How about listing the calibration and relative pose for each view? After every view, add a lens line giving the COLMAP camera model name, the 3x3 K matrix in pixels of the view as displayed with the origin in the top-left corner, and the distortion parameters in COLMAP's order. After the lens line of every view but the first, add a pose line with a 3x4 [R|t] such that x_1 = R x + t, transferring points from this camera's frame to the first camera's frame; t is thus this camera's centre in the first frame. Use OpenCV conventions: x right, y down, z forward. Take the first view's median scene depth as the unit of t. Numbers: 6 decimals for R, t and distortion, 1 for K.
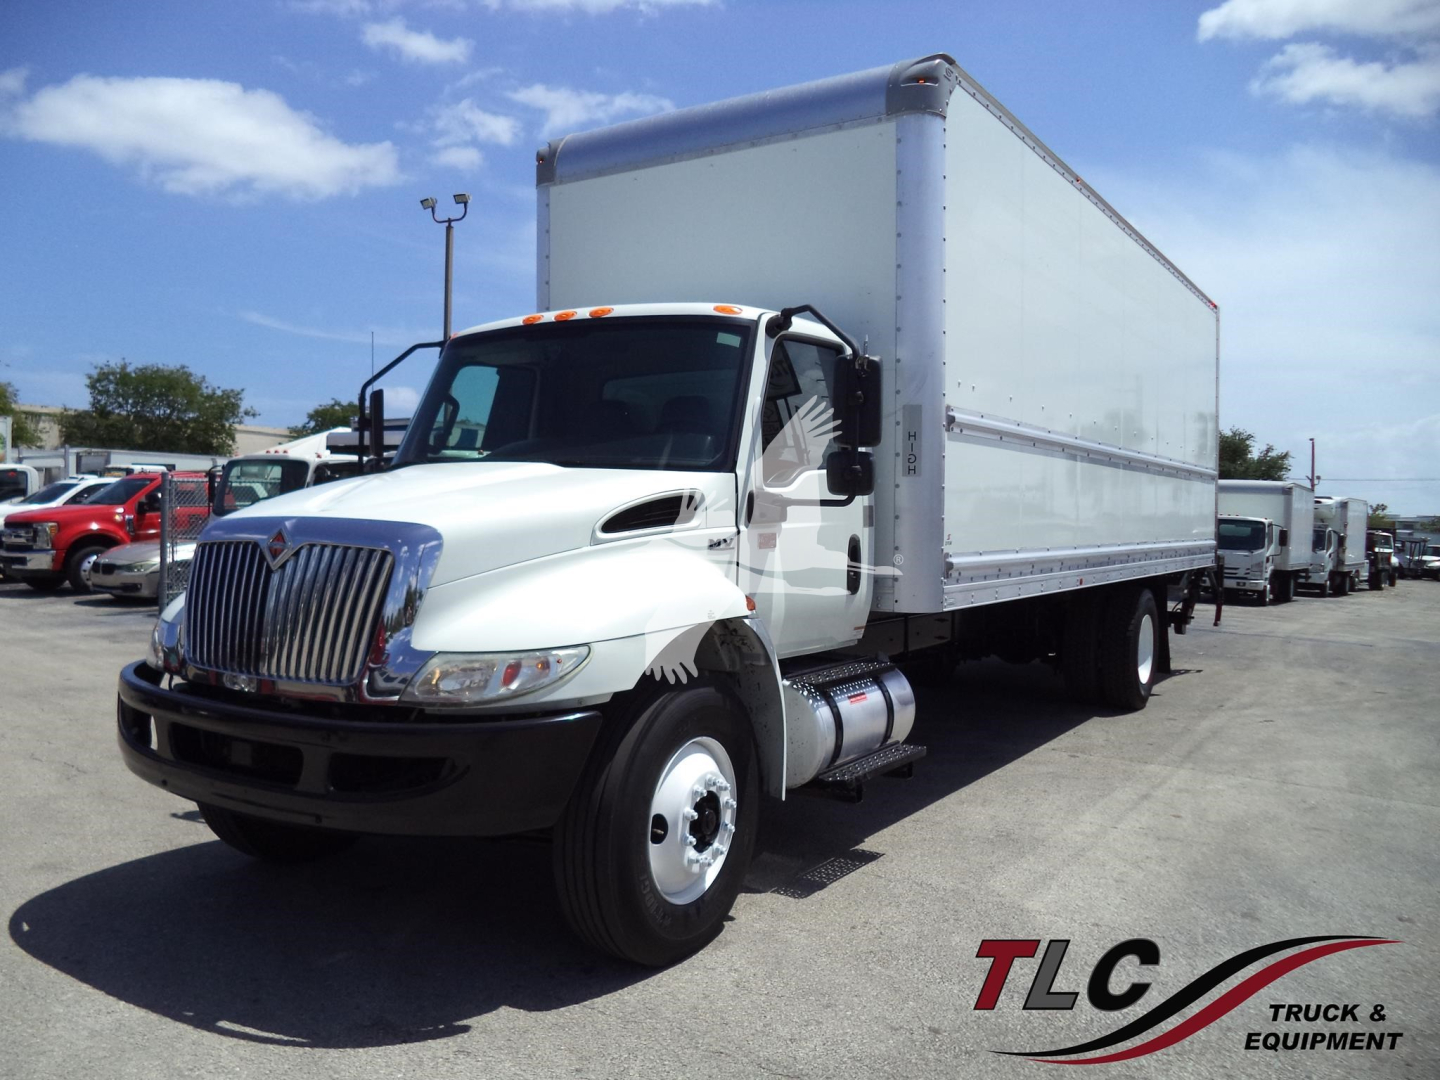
lens RADIAL K [[1176.8, 0, 715.8], [0, 1176.8, 547.6], [0, 0, 1]] dist [-0.042315, 0.003241]
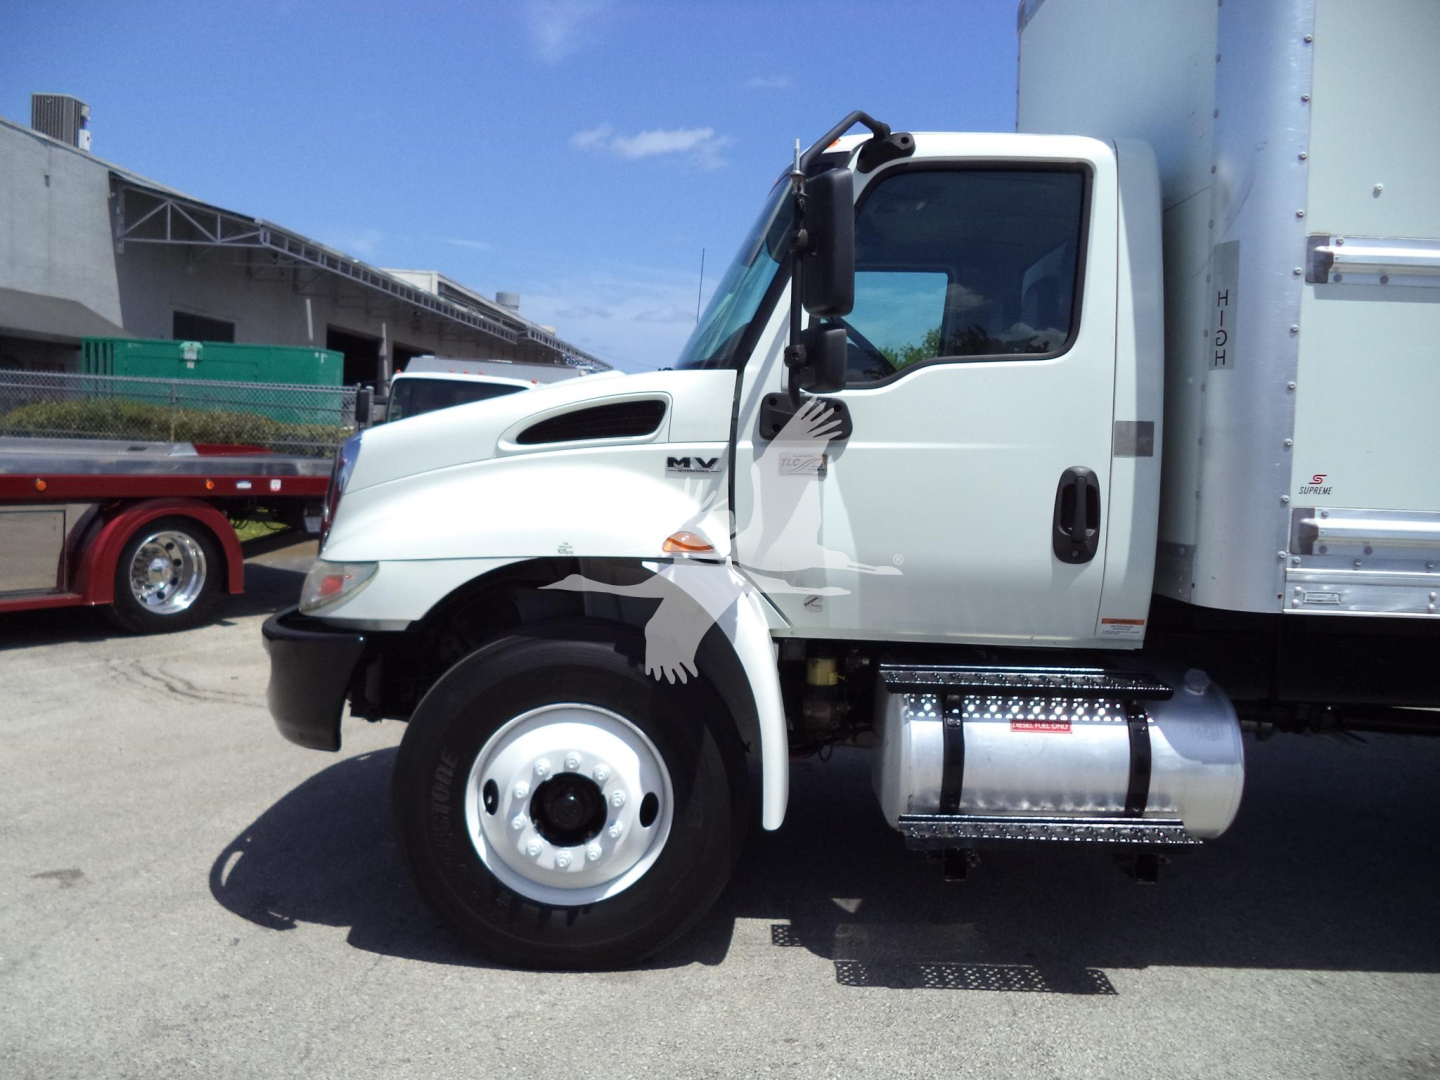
lens RADIAL K [[1172.5, 0, 737.0], [0, 1172.5, 538.0], [0, 0, 1]] dist [-0.035688, 0.005399]
pose [[0.536236, 0.067453, -0.841369, 0.594263], [-0.049351, 0.997602, 0.048524, 0.005820], [0.842624, 0.015502, 0.538279, 0.567176]]
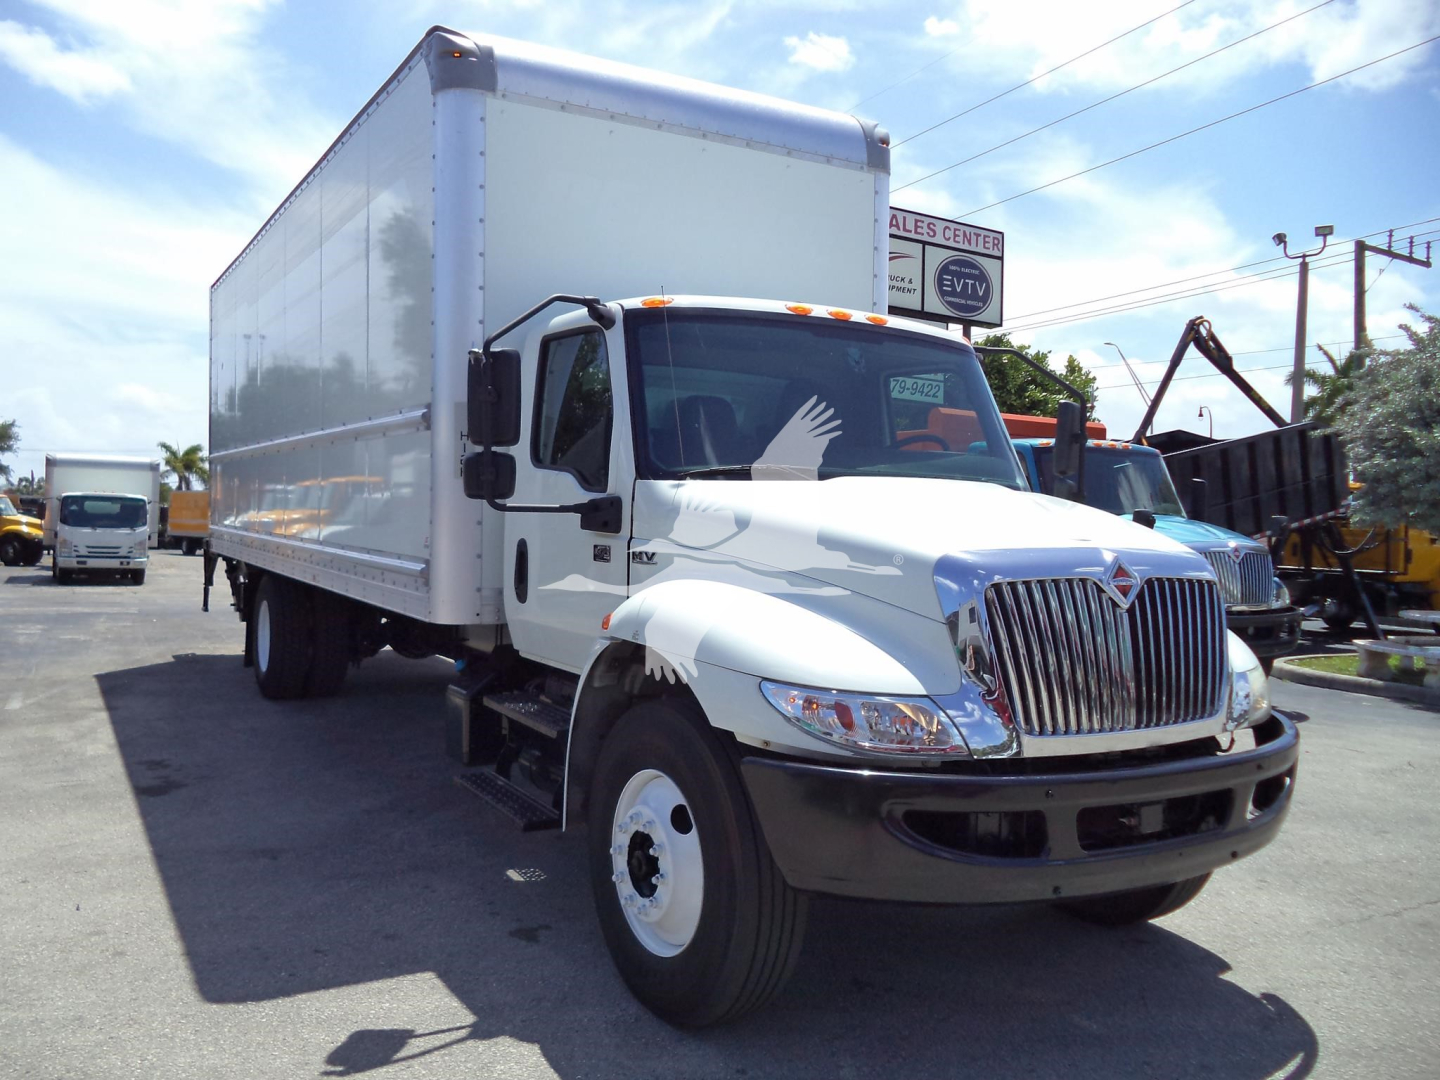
lens RADIAL K [[1175.3, 0, 720.0], [0, 1175.3, 540.0], [0, 0, 1]] dist [-0.015240, -0.017037]
pose [[0.439942, -0.028878, 0.897562, -1.066417], [0.010280, 0.999579, 0.027122, -0.049236], [-0.897968, -0.002705, 0.440053, 0.718469]]
